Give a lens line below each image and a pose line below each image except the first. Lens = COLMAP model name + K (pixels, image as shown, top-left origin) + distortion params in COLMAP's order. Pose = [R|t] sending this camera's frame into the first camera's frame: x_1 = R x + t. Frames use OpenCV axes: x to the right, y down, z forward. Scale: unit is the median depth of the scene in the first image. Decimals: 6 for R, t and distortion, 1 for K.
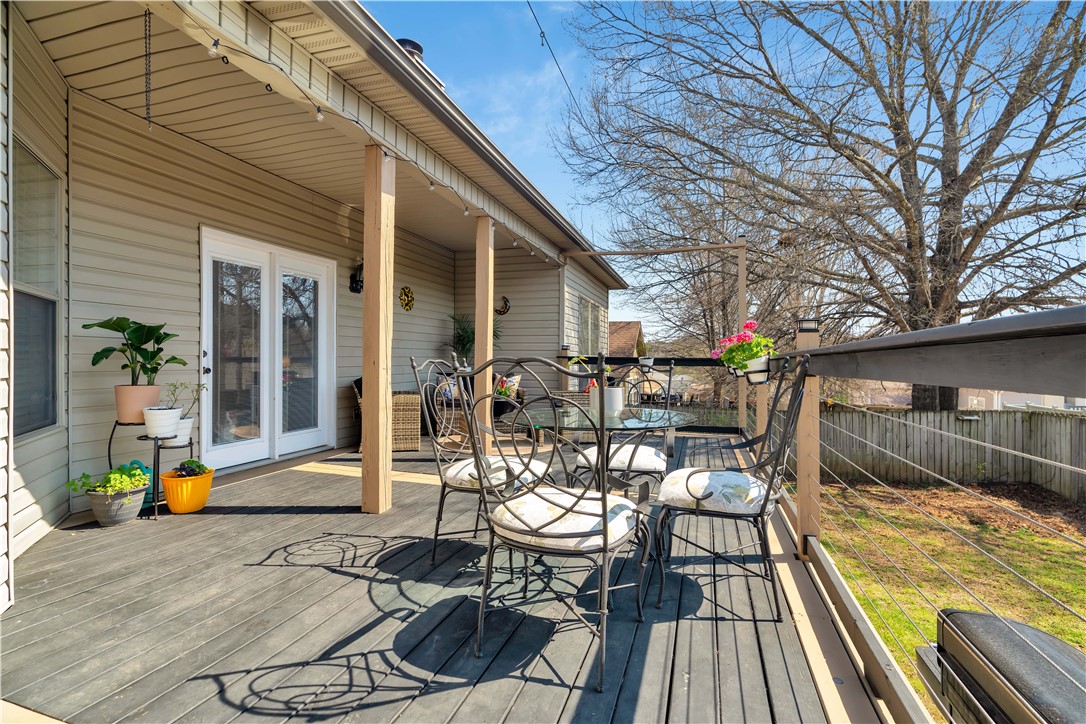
lens RADIAL K [[490.6, 0, 543.0], [0, 490.6, 362.0], [0, 0, 1]] dist [-0.000883, -0.000061]
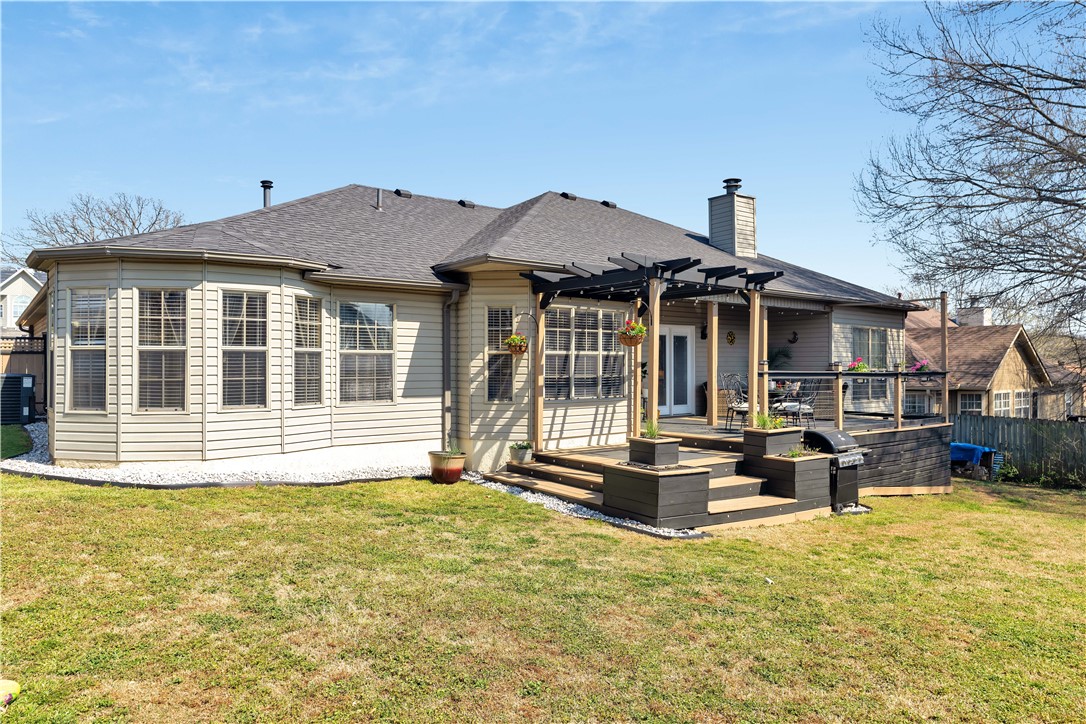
lens RADIAL K [[743.1, 0, 543.0], [0, 743.1, 362.0], [0, 0, 1]] dist [-0.004199, -0.000106]
pose [[0.841514, -0.007823, -0.540178, 0.530604], [0.001223, 0.999920, -0.012574, -0.009535], [0.540233, 0.009921, 0.841457, -1.436455]]
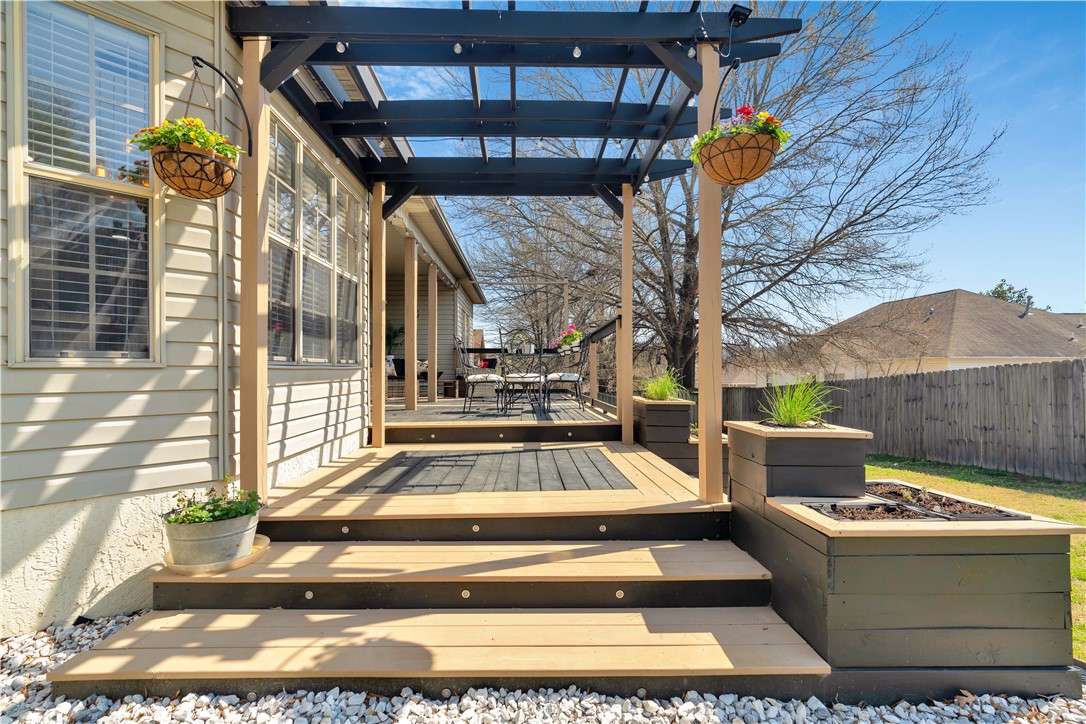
lens RADIAL K [[497.7, 0, 542.7], [0, 497.7, 368.6], [0, 0, 1]] dist [-0.001600, -0.000055]
pose [[0.938250, -0.008658, 0.345850, -0.242949], [0.011478, 0.999915, -0.006107, 0.063431], [-0.345768, 0.009700, 0.938270, -0.533694]]
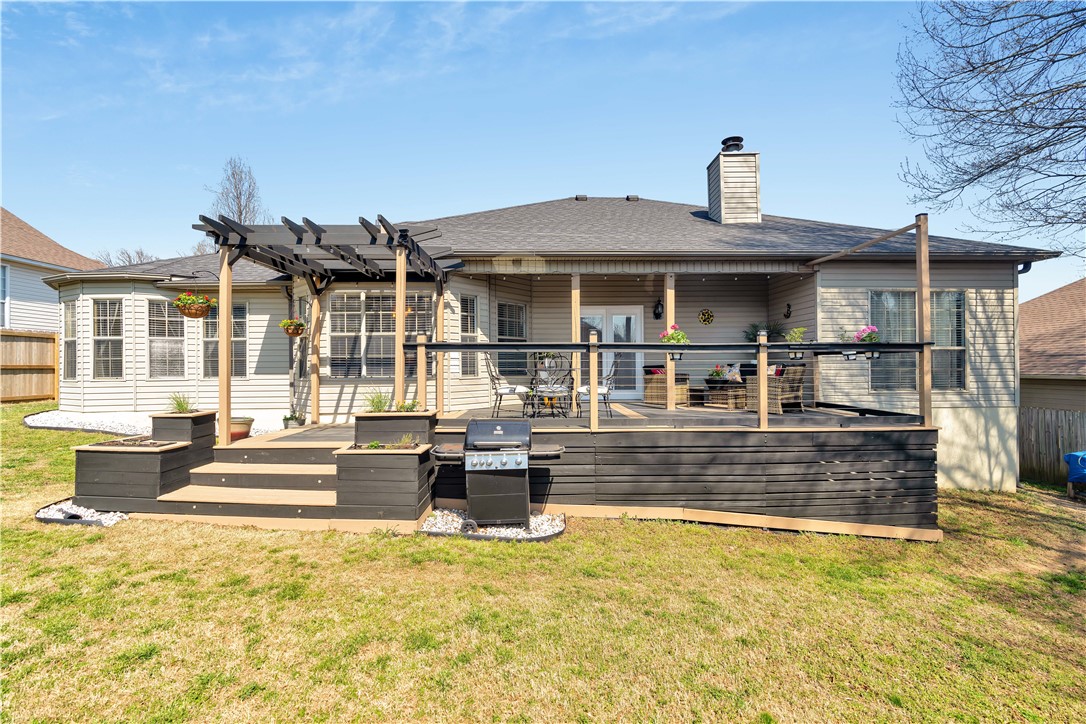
lens RADIAL K [[497.7, 0, 542.7], [0, 497.7, 368.6], [0, 0, 1]] dist [-0.001600, -0.000055]
pose [[0.320956, -0.009091, -0.947050, 0.942794], [0.003628, 0.999958, -0.008369, 0.041995], [0.947087, -0.000750, 0.320976, -0.006793]]
